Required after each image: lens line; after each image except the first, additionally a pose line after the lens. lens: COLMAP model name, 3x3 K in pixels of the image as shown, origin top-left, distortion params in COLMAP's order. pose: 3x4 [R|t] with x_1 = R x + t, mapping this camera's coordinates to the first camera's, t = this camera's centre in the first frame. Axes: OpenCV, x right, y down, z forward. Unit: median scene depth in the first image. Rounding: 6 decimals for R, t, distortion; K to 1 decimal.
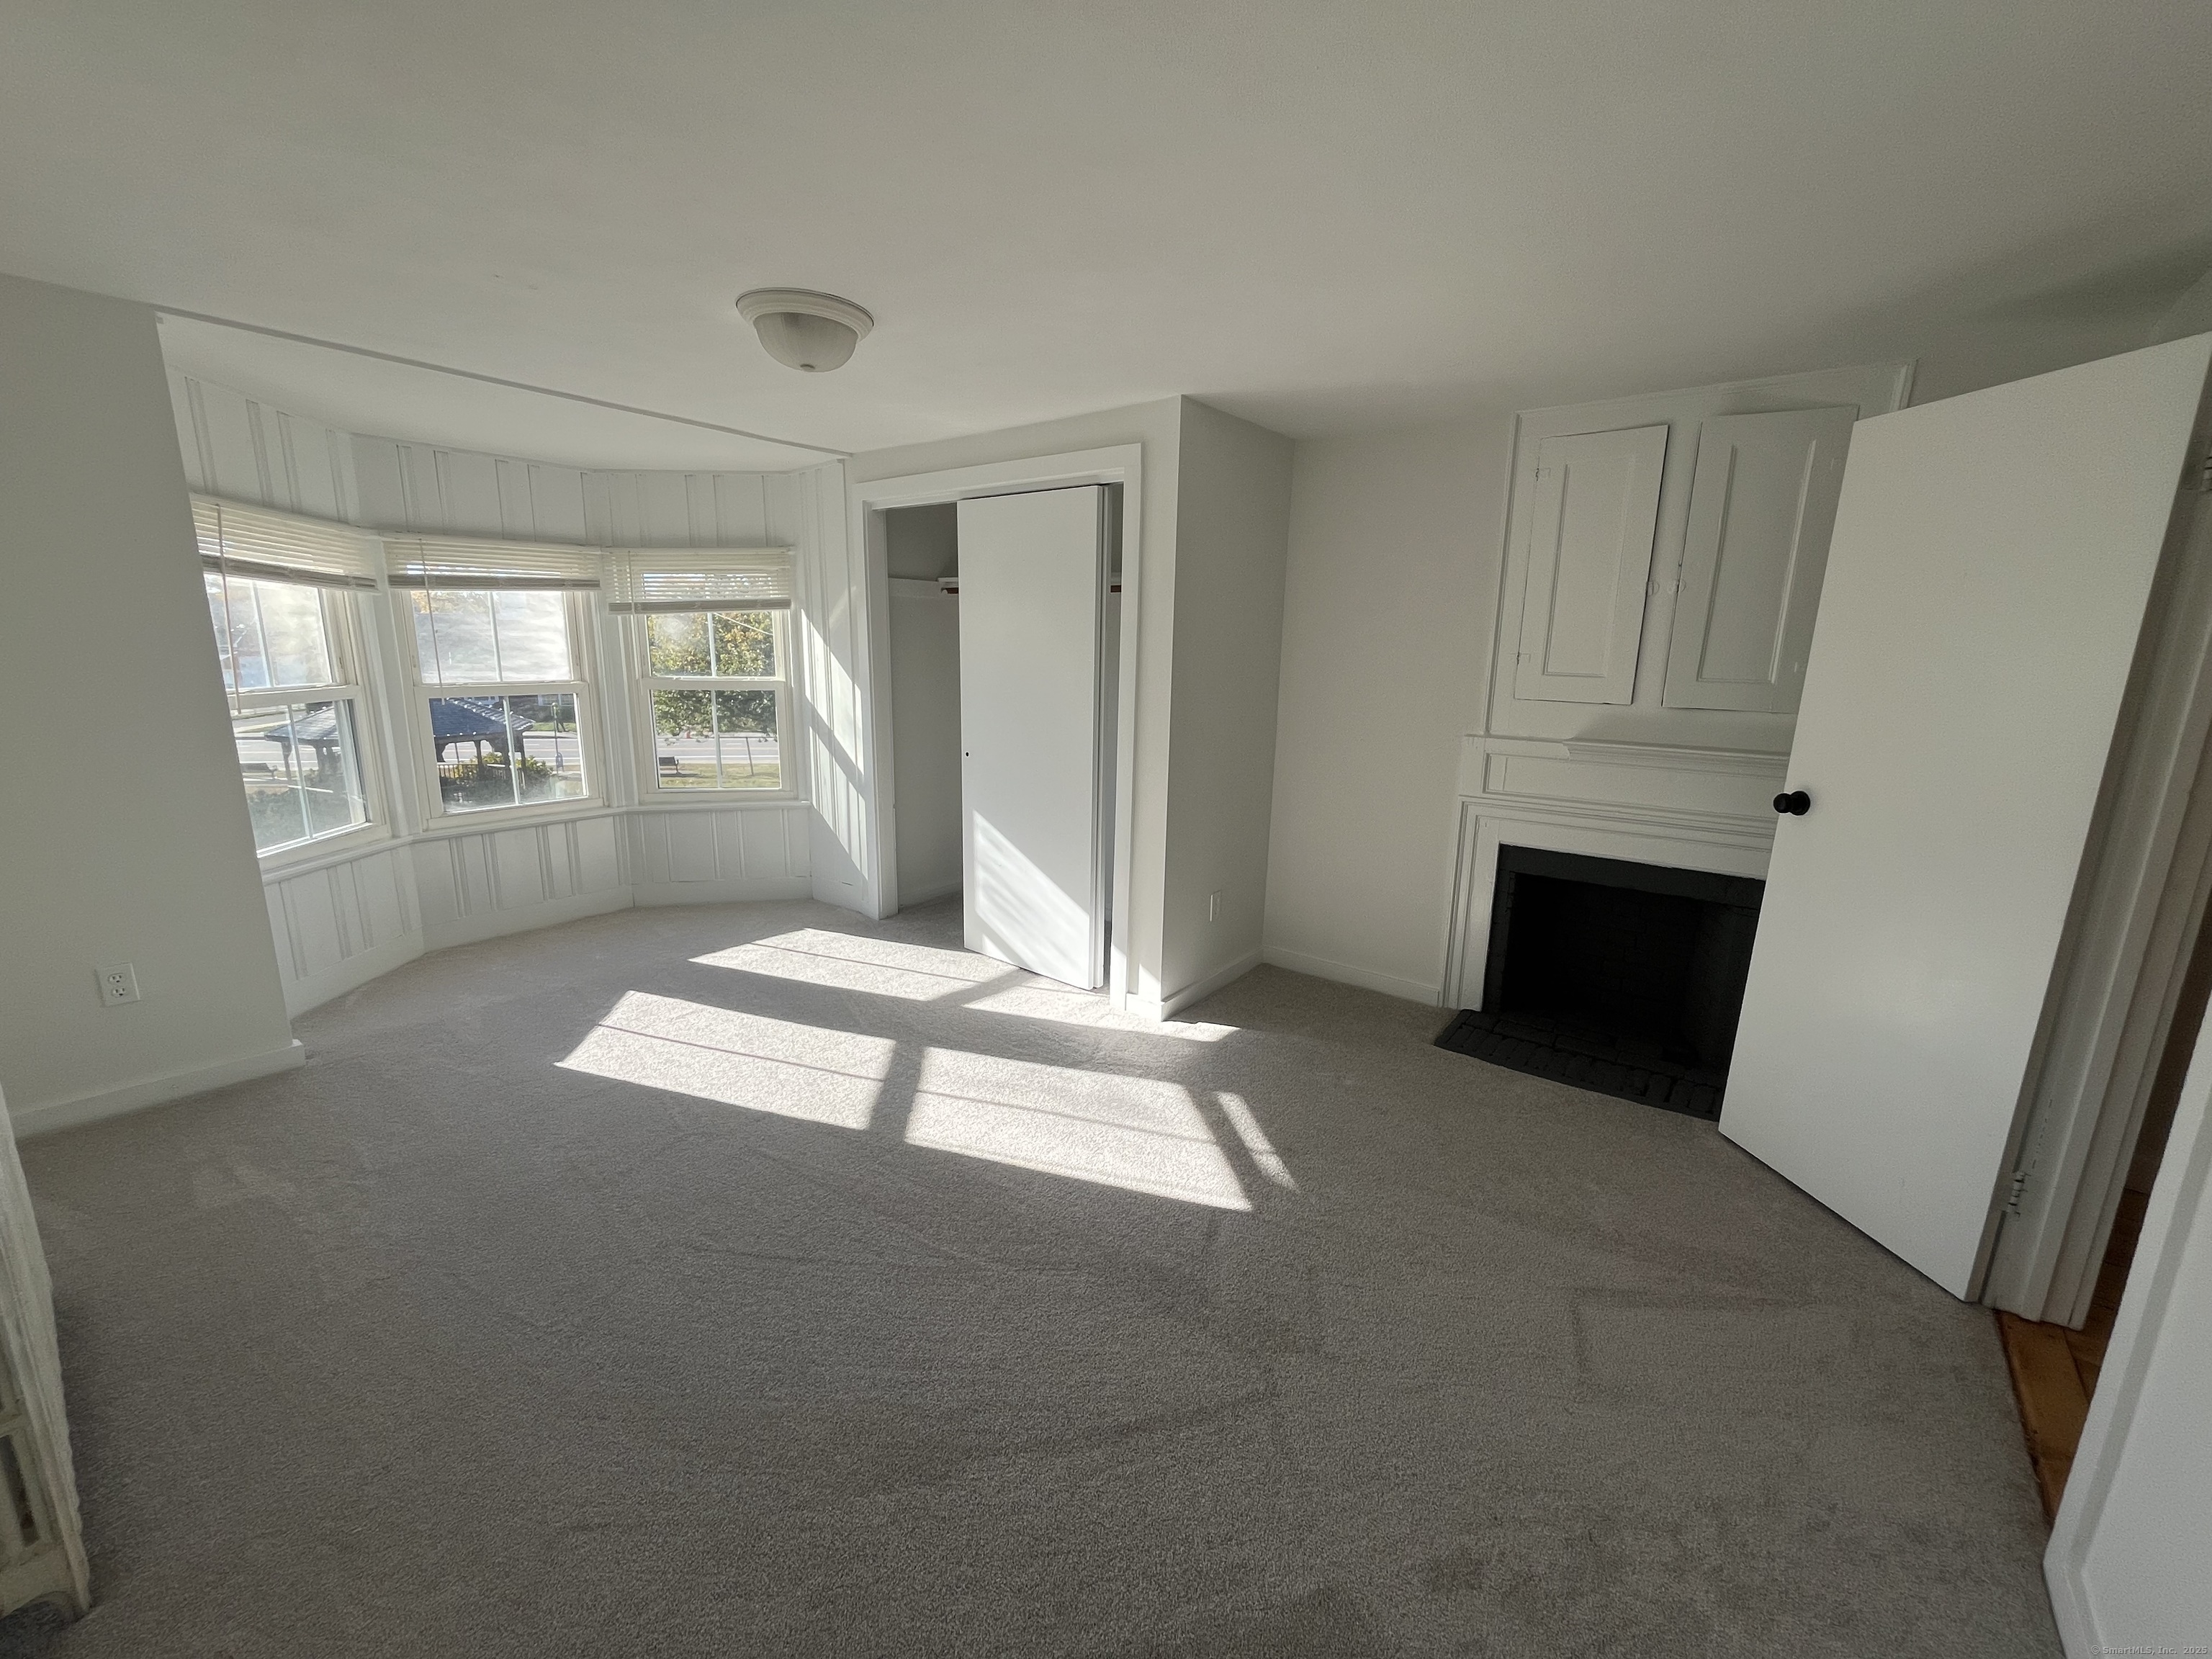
lens RADIAL K [[893.9, 0, 1106.0], [0, 893.9, 829.5], [0, 0, 1]] dist [0.002190, -0.000036]
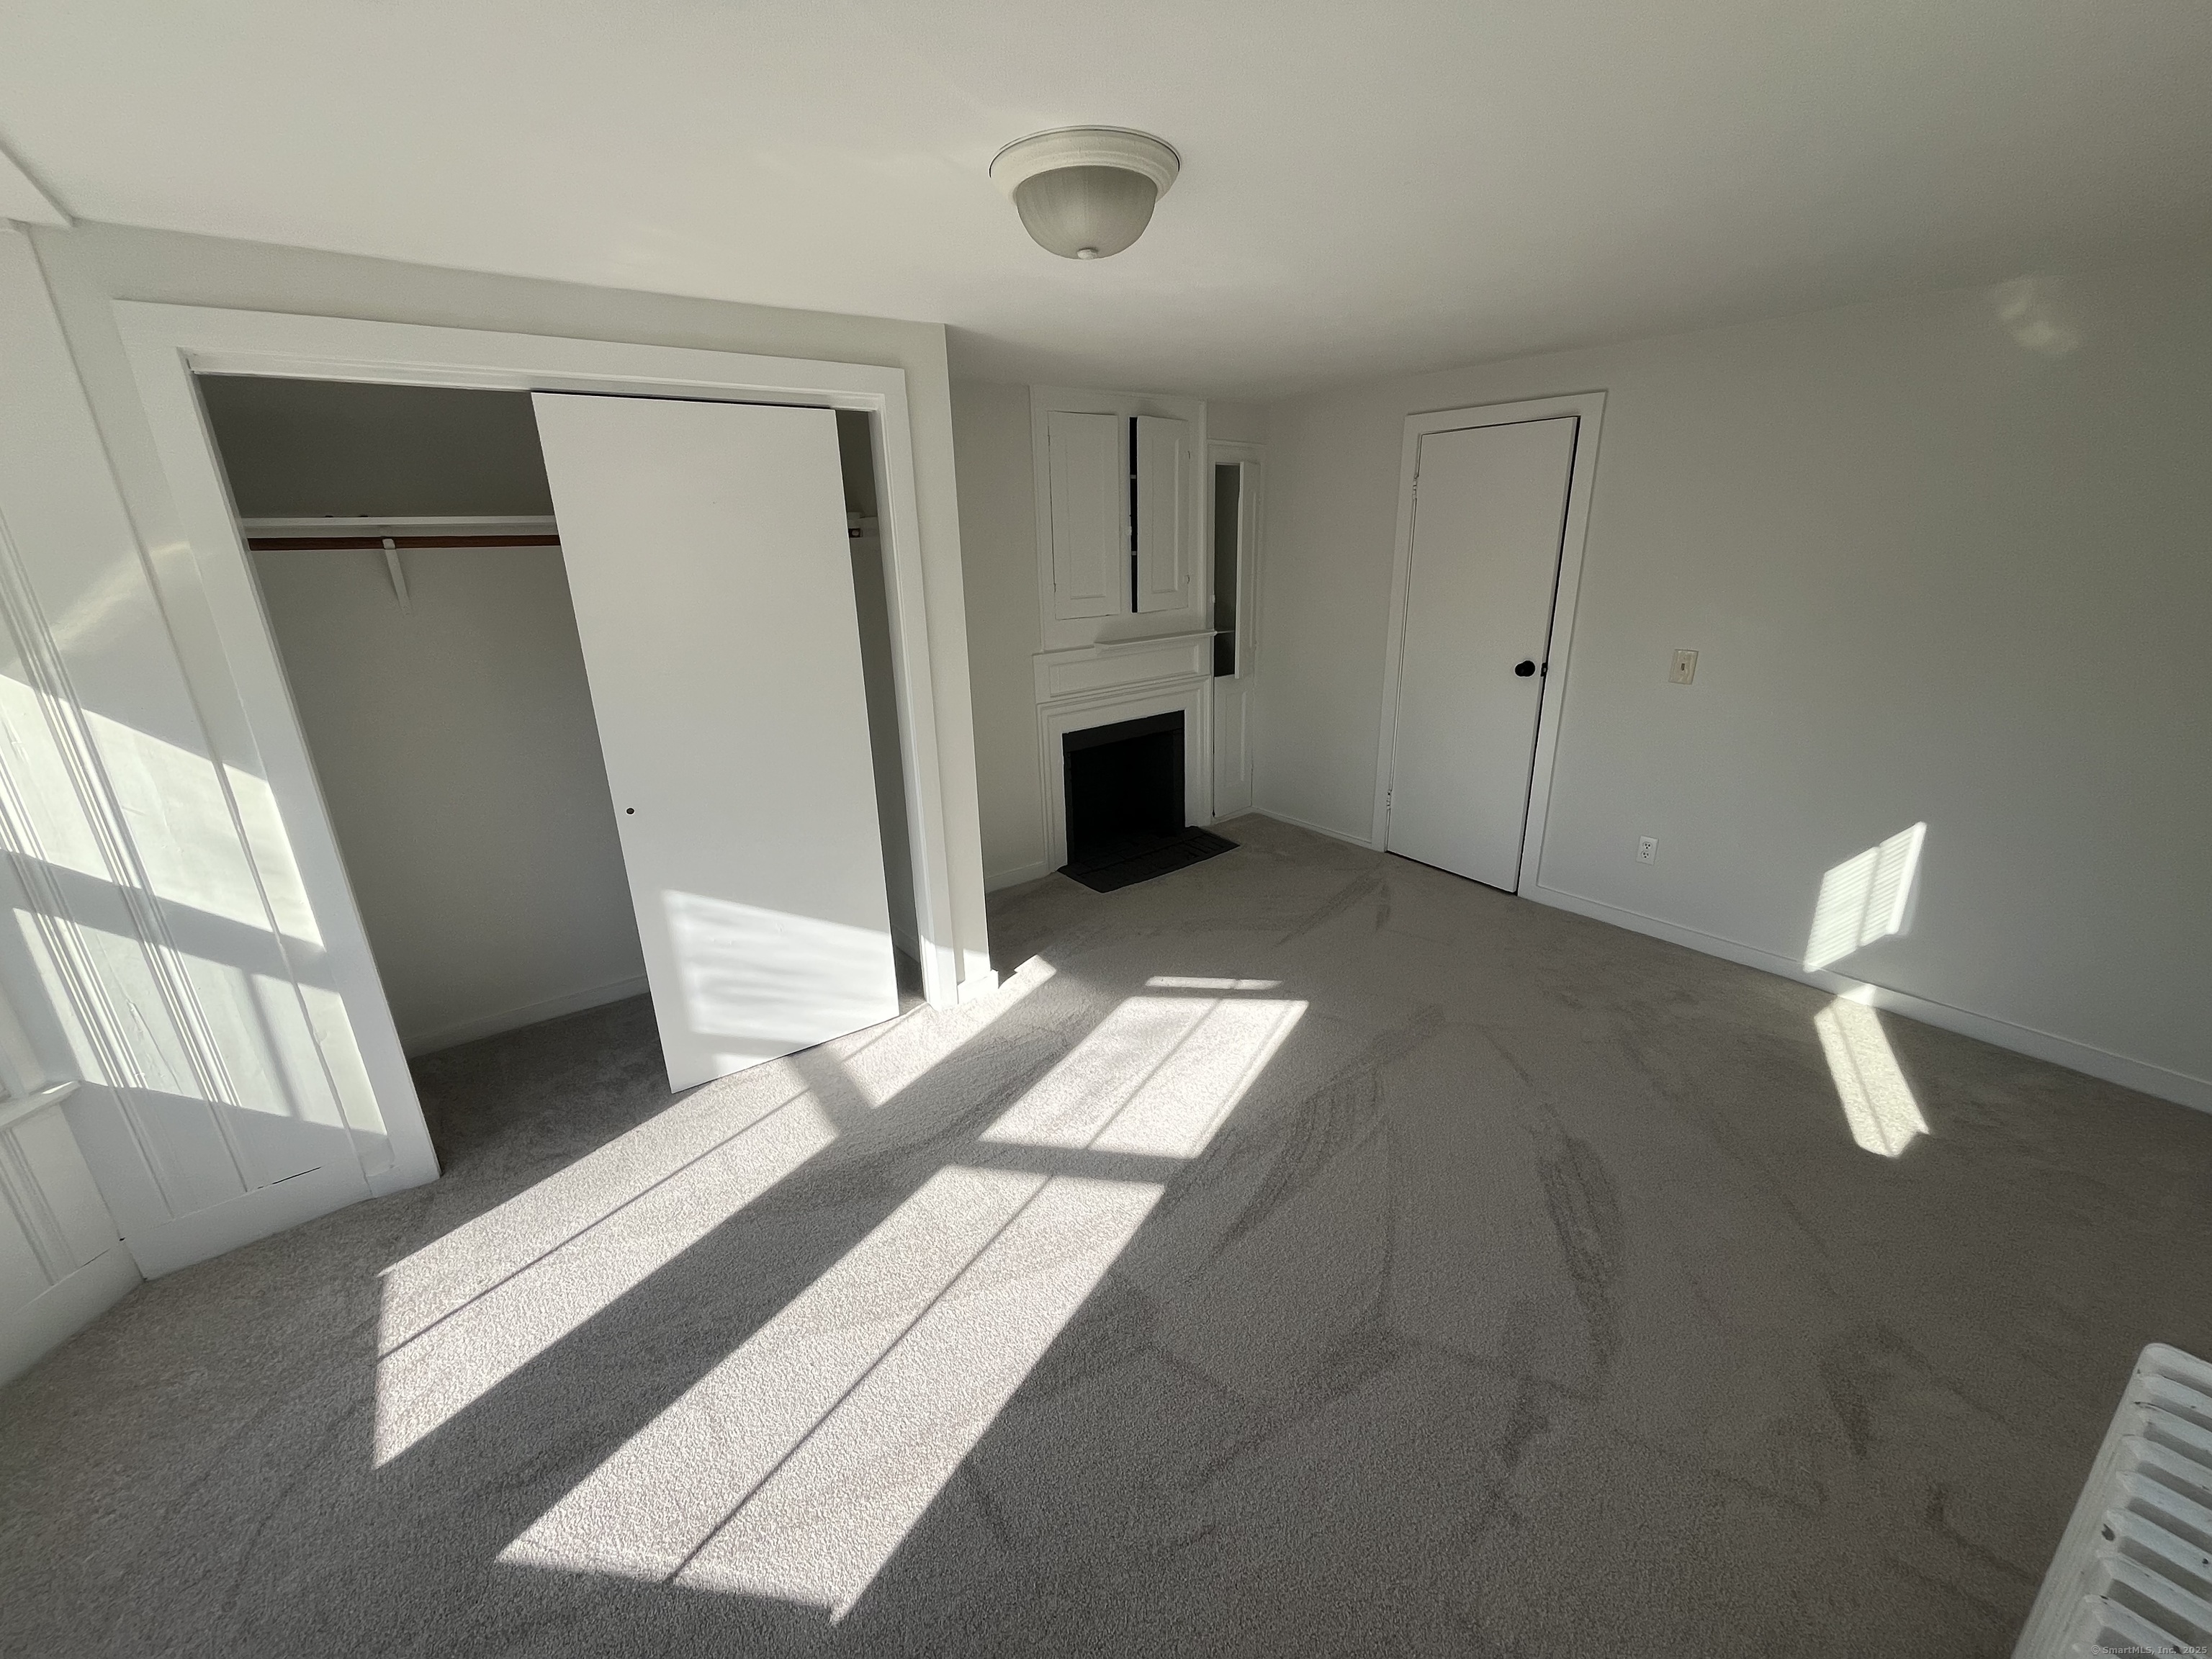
lens RADIAL K [[893.9, 0, 1106.0], [0, 893.9, 829.5], [0, 0, 1]] dist [0.002190, -0.000036]
pose [[0.242064, -0.332145, 0.911638, -0.755973], [0.228554, 0.932661, 0.279117, -0.199099], [-0.942957, 0.140794, 0.301677, 0.569160]]
